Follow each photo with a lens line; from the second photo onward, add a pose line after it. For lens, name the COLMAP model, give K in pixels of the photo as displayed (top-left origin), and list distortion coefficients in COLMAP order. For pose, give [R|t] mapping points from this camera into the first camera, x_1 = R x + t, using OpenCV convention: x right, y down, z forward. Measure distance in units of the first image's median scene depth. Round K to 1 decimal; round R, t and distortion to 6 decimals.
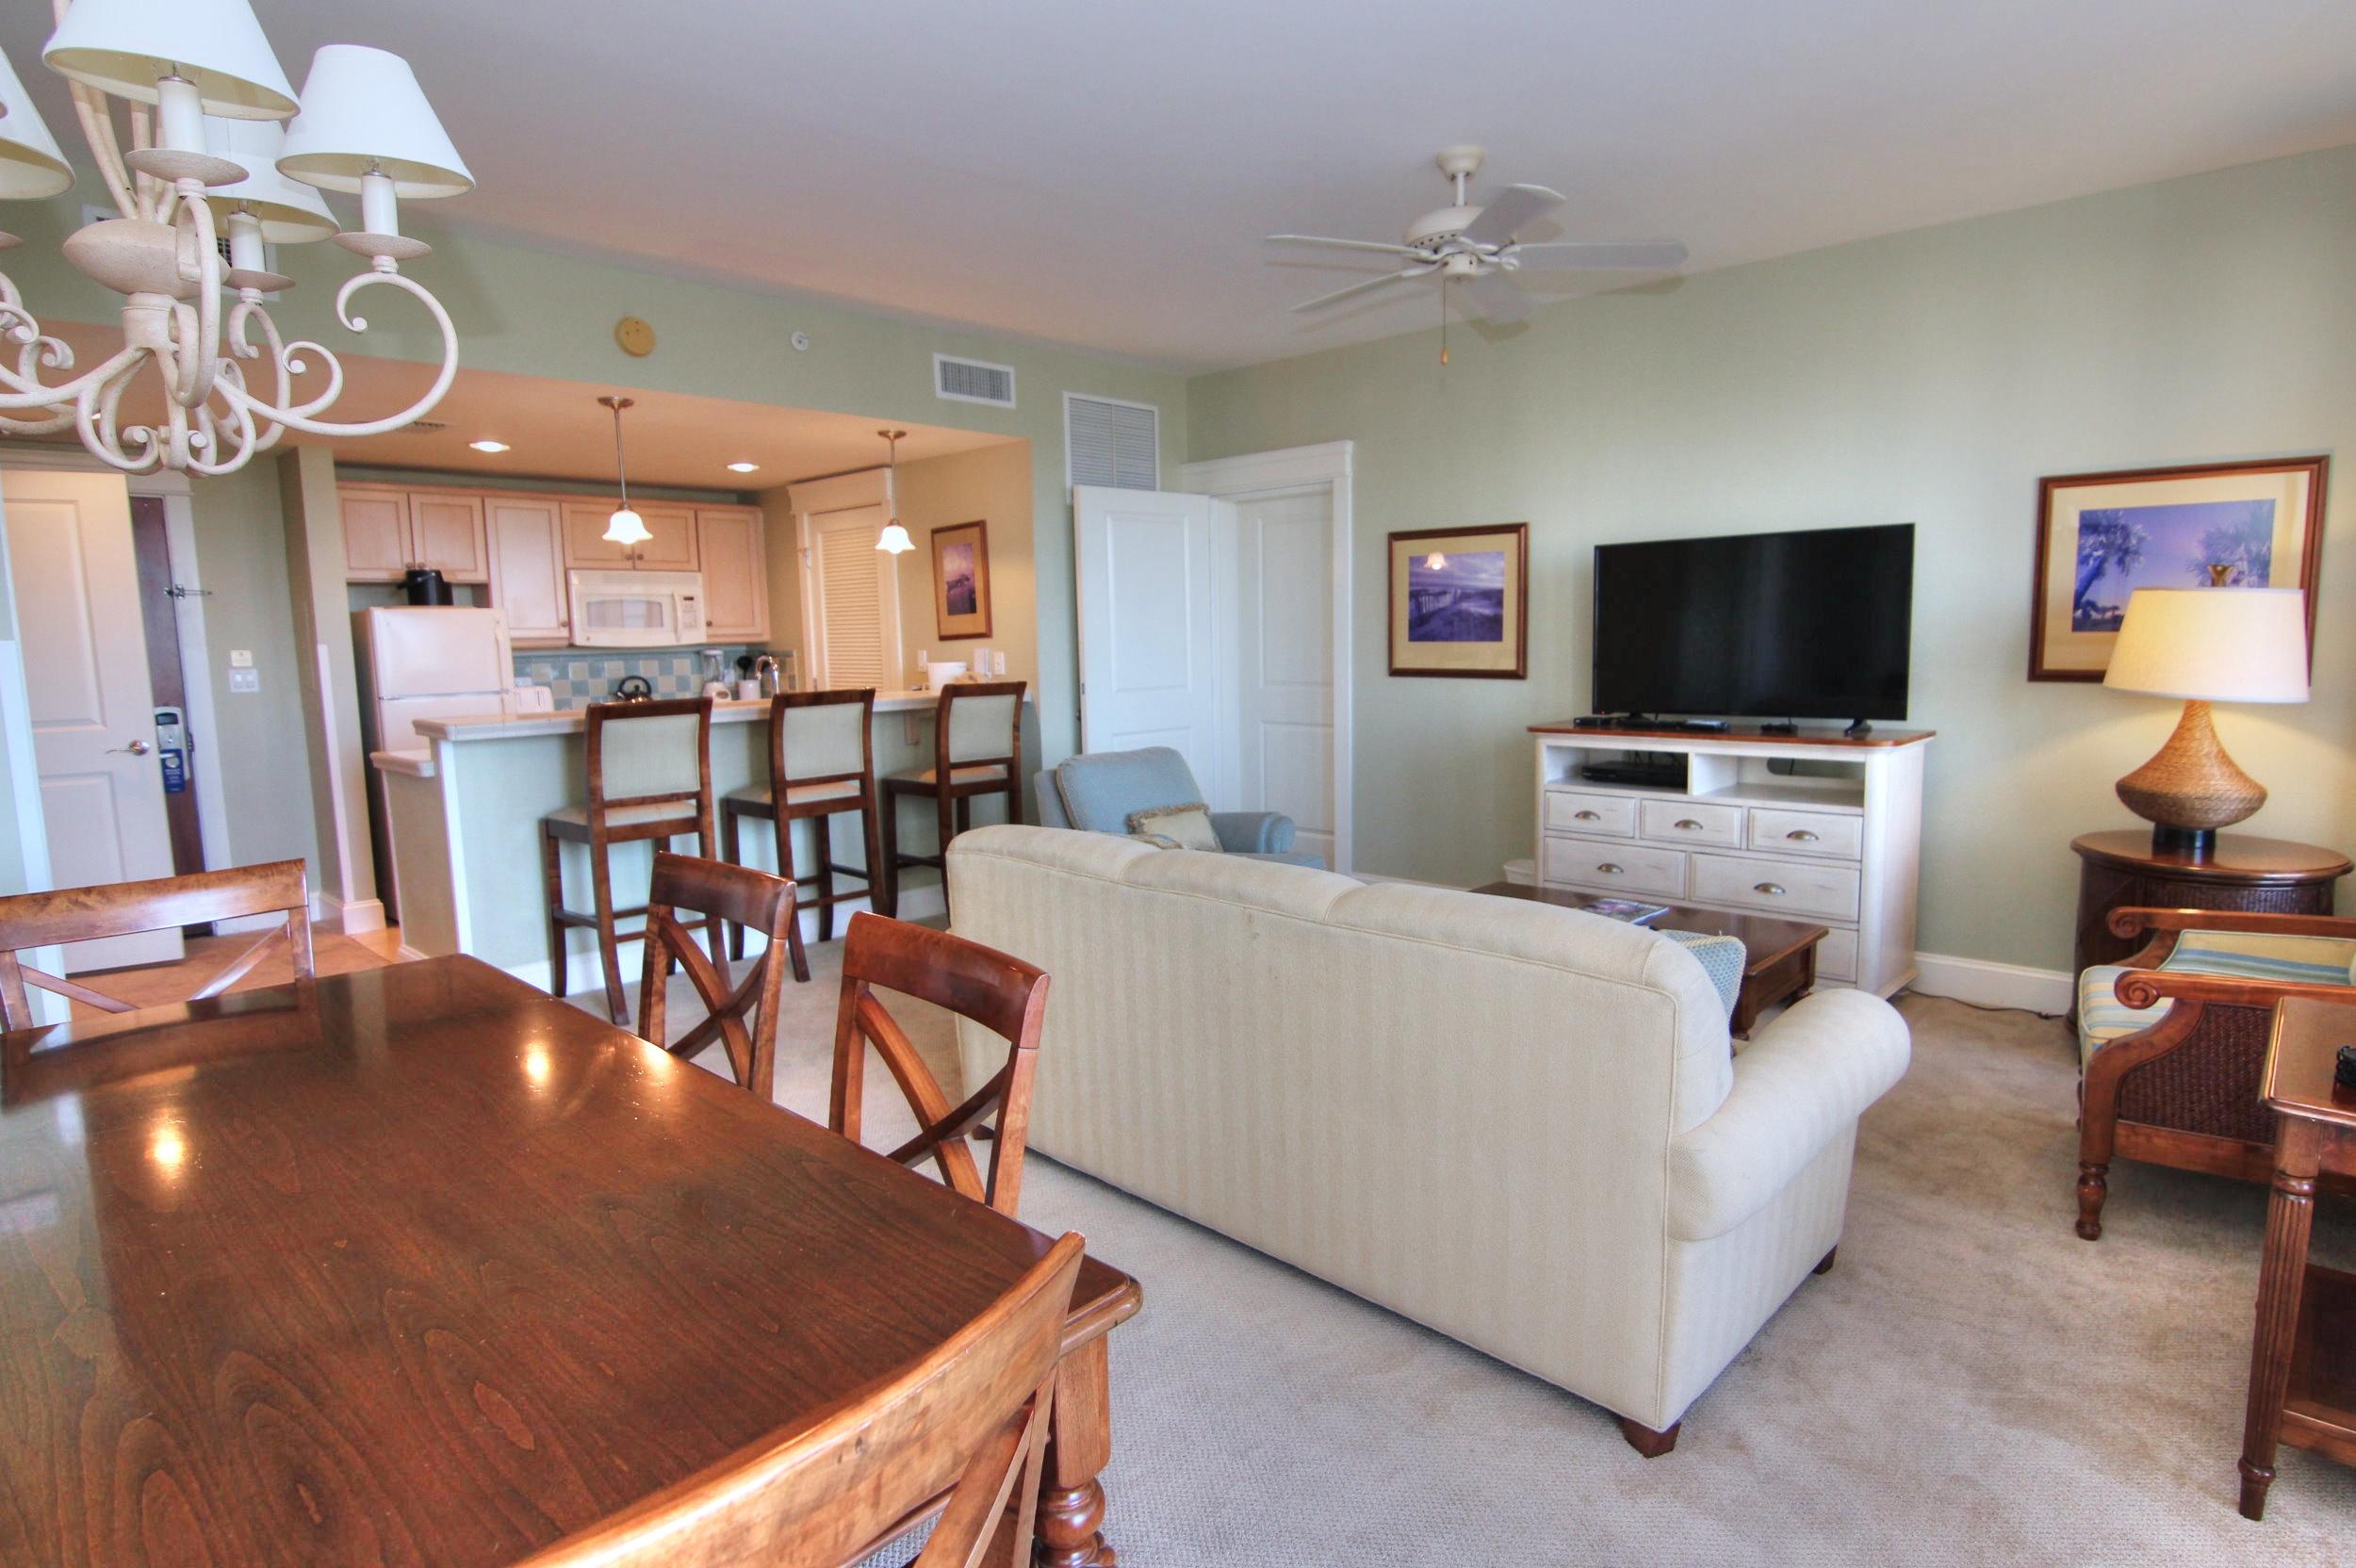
lens RADIAL K [[1184.6, 0, 1178.5], [0, 1184.6, 770.0], [0, 0, 1]] dist [-0.017010, -0.004726]
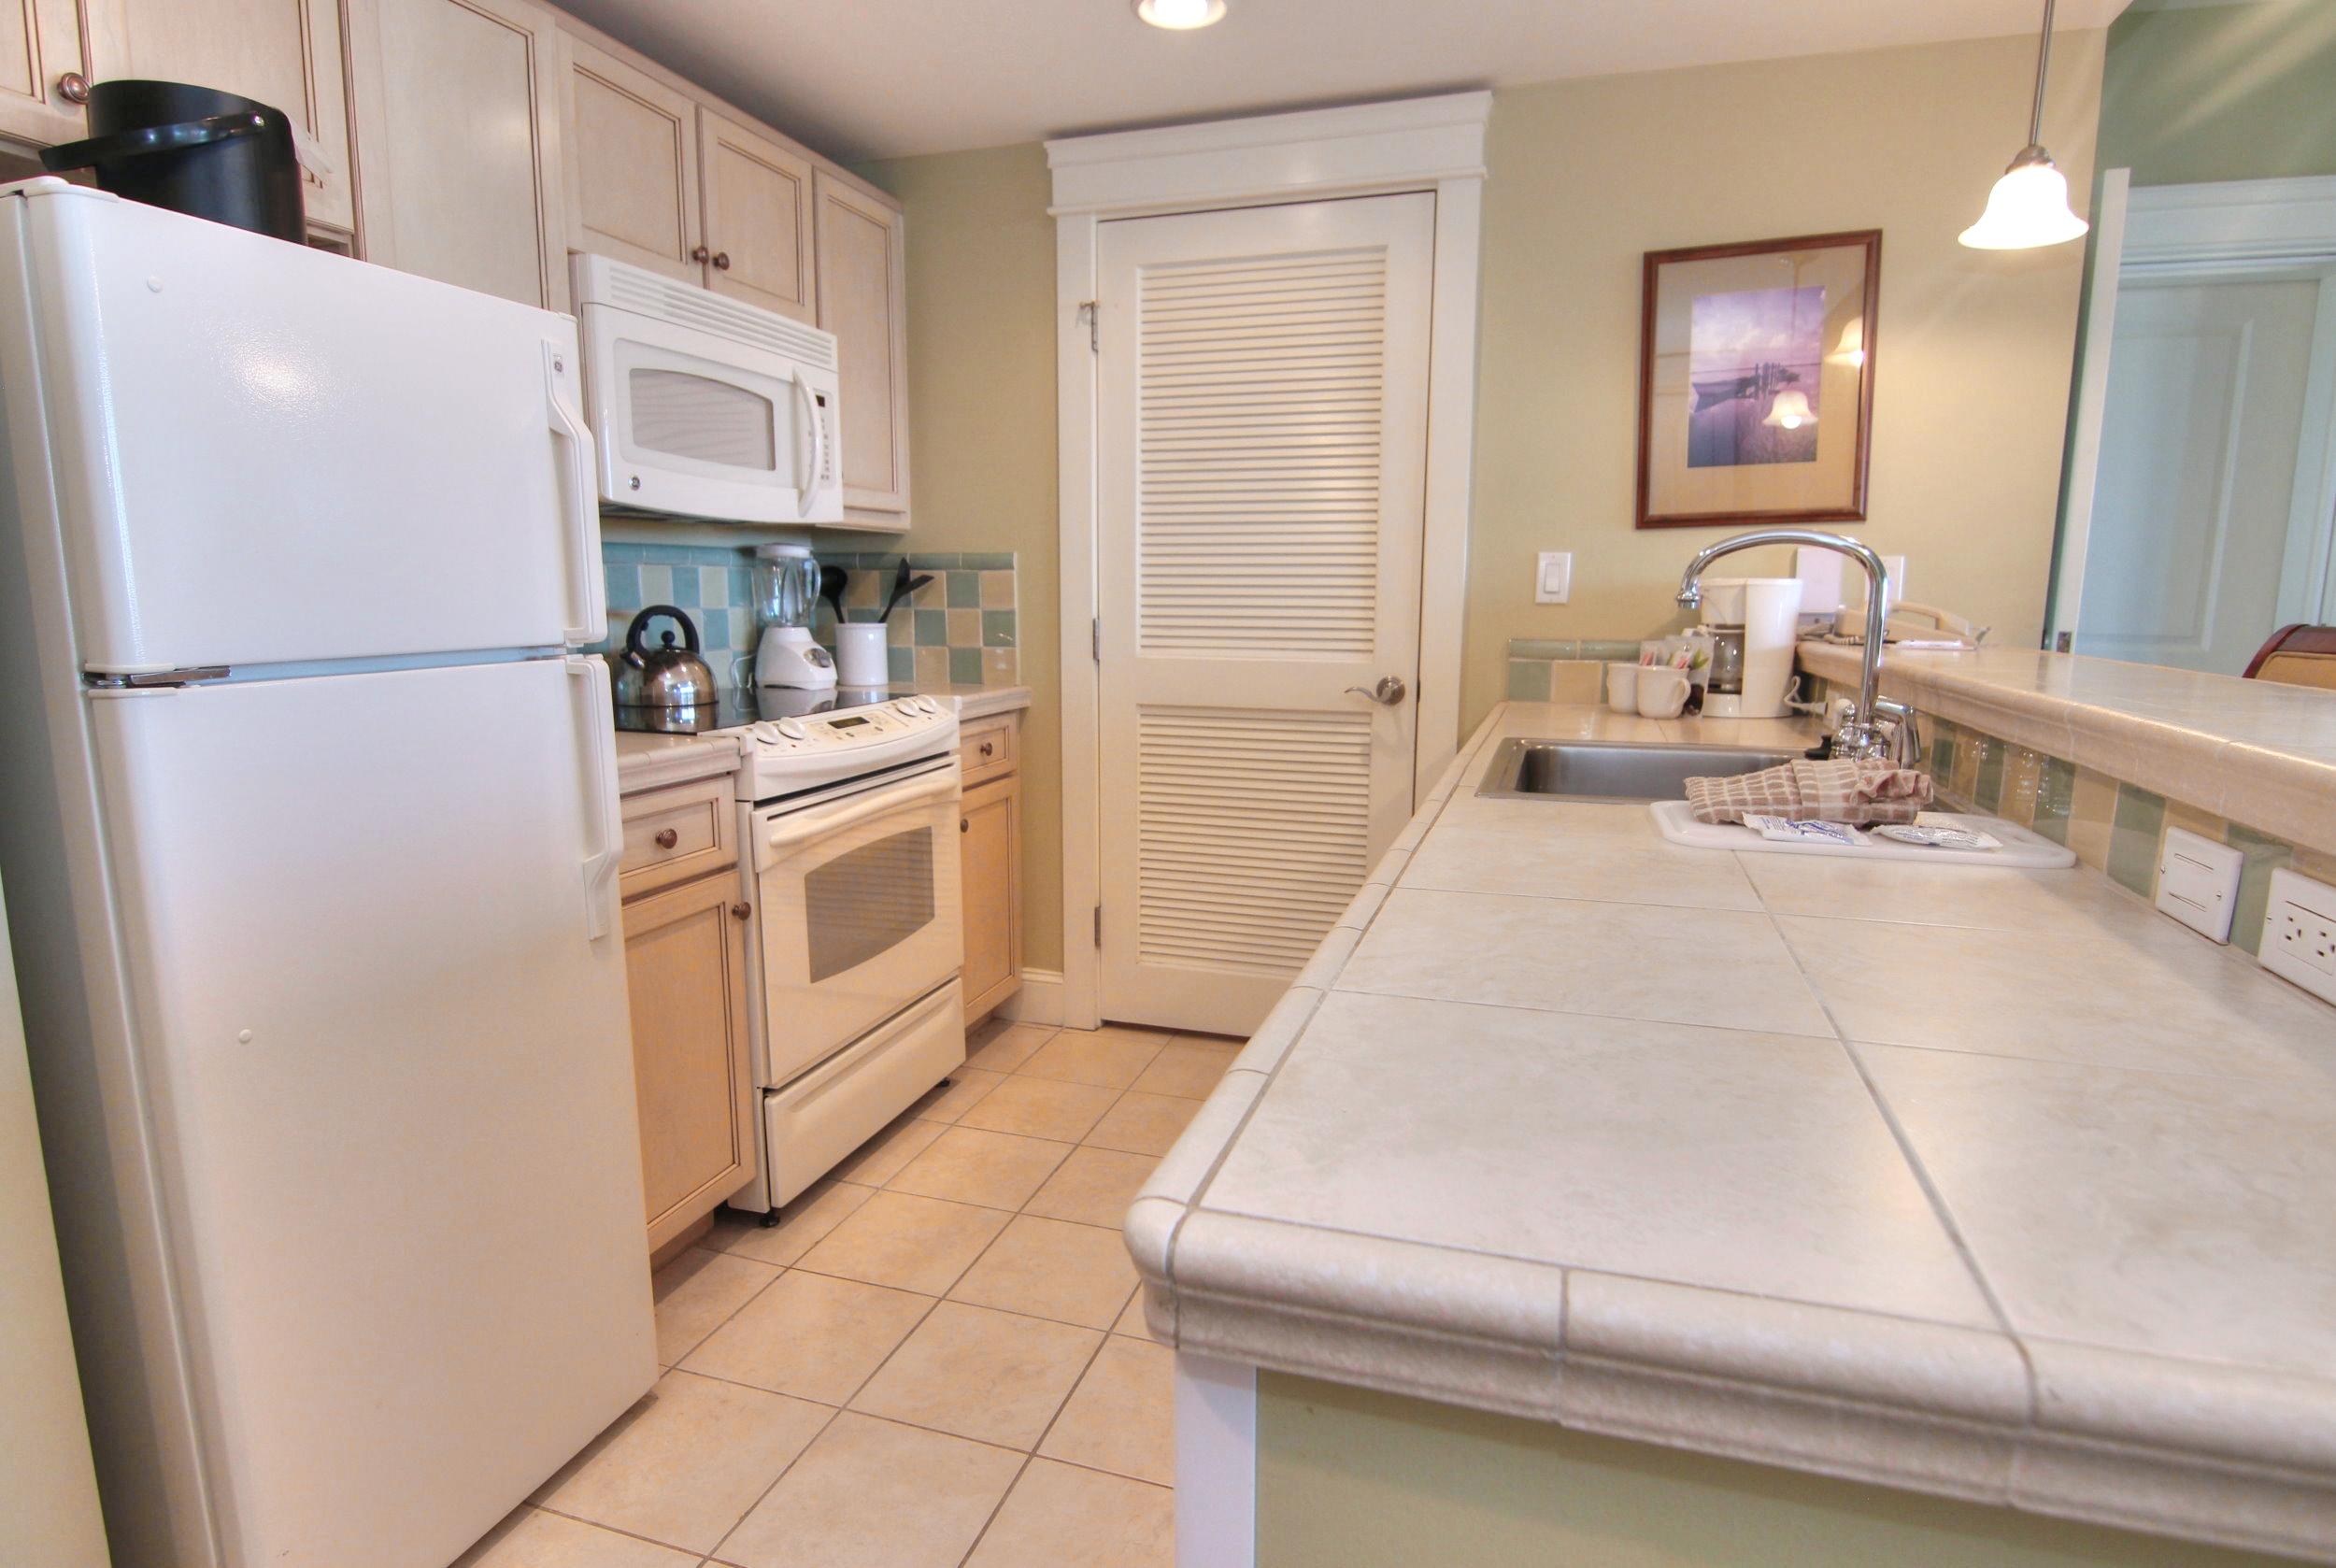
lens RADIAL K [[1232.1, 0, 1161.5], [0, 1232.1, 791.5], [0, 0, 1]] dist [-0.012988, -0.002780]
pose [[0.911986, -0.045441, 0.407697, -0.552910], [0.026735, 0.998317, 0.051467, -0.044290], [-0.409350, -0.036037, 0.911666, 0.686937]]
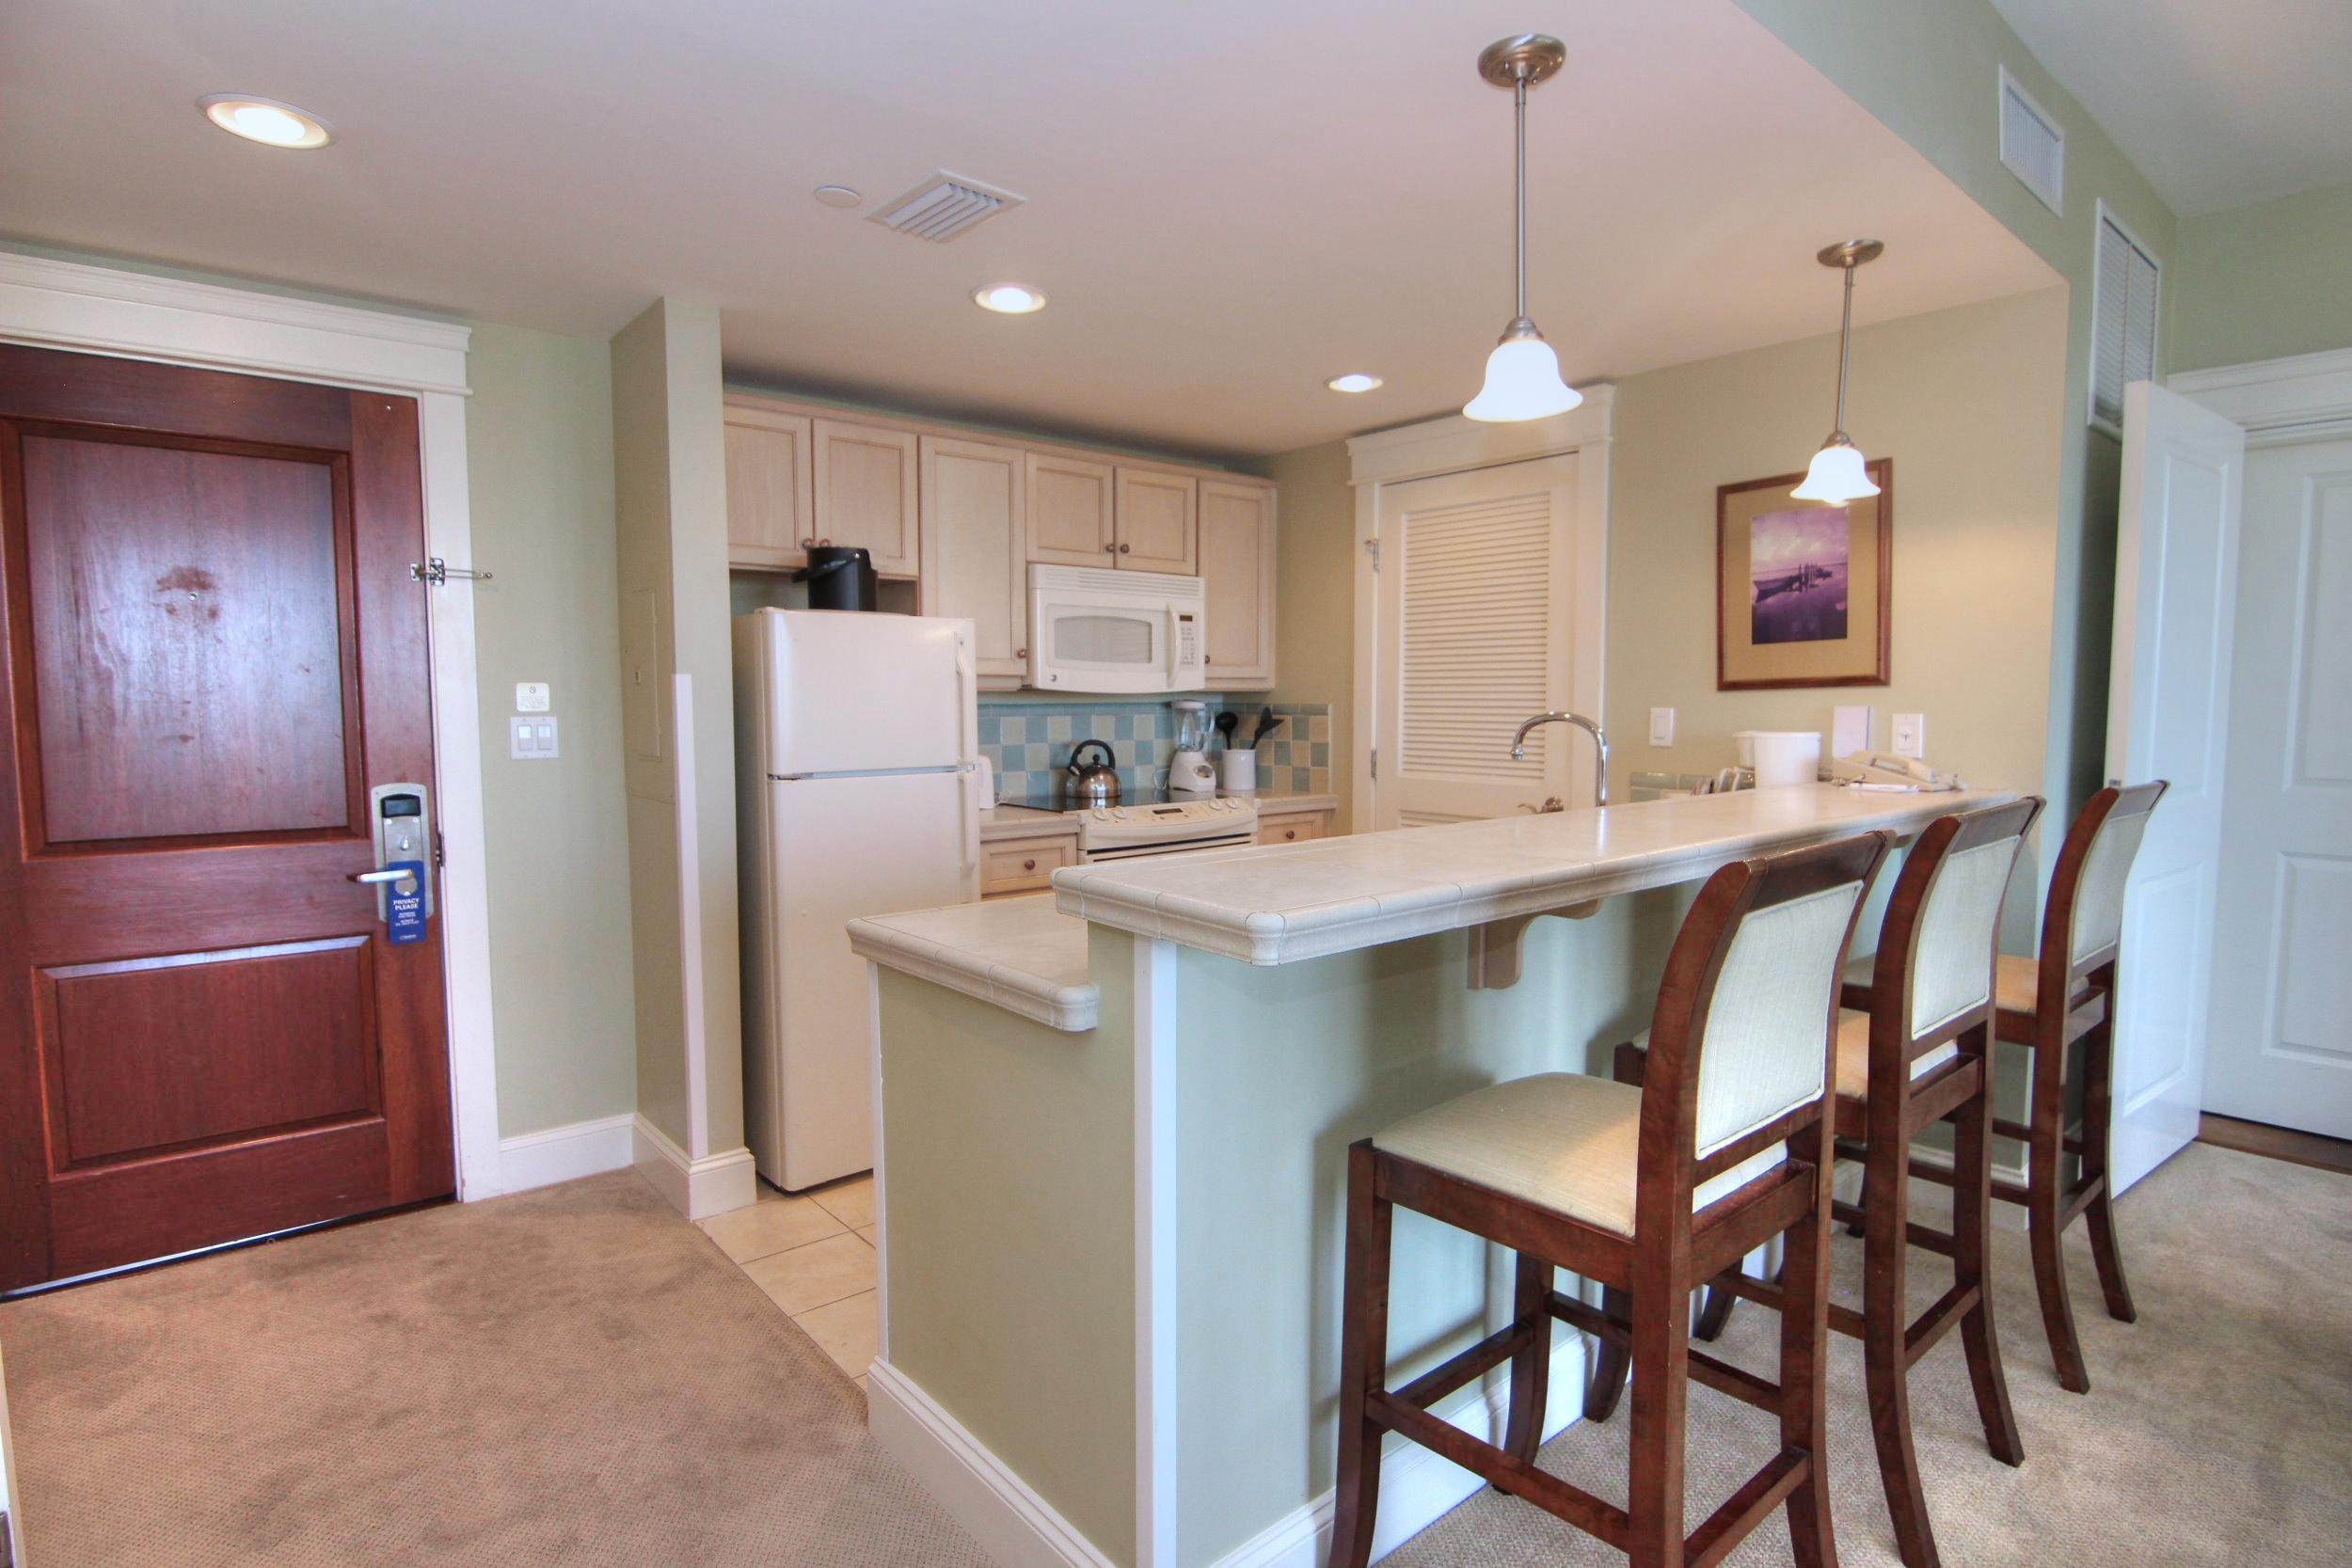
lens RADIAL K [[1182.5, 0, 1182.4], [0, 1182.5, 779.4], [0, 0, 1]] dist [-0.017010, -0.004726]
pose [[0.992617, 0.024434, -0.118801, -0.393065], [-0.029708, 0.998640, -0.042833, -0.038563], [0.117593, 0.046046, 0.991994, 0.445298]]
